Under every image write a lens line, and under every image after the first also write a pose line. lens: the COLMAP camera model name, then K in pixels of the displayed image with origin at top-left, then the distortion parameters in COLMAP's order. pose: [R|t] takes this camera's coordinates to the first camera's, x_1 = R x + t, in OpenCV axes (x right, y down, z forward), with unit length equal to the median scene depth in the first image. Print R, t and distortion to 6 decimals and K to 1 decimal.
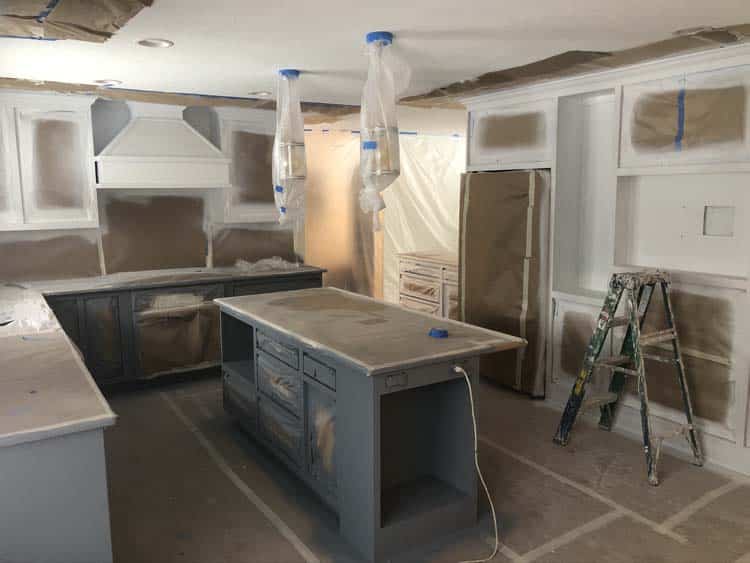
lens RADIAL K [[611.9, 0, 377.2], [0, 611.9, 281.4], [0, 0, 1]] dist [0.039967, -0.065353]
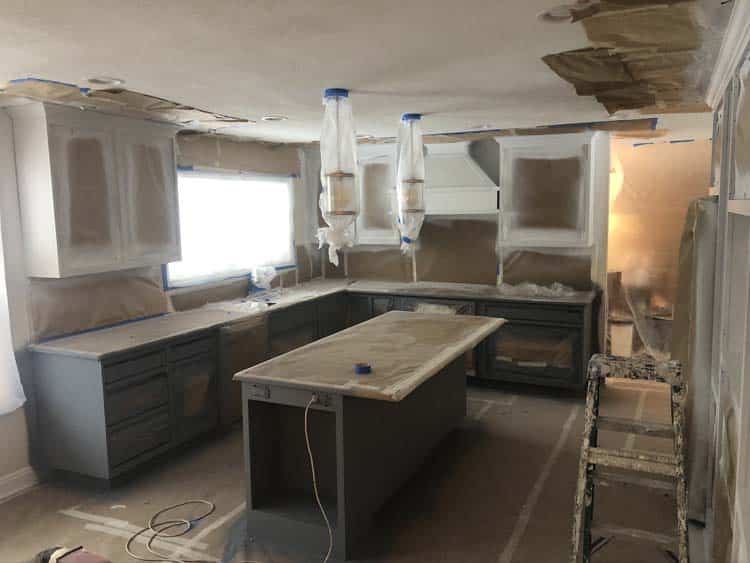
lens RADIAL K [[611.9, 0, 377.7], [0, 611.9, 278.0], [0, 0, 1]] dist [0.039967, -0.065353]
pose [[0.512923, 0.099987, -0.852592, 0.546972], [-0.112892, 0.992424, 0.048469, -0.066740], [0.850979, 0.071390, 0.520325, 0.267968]]
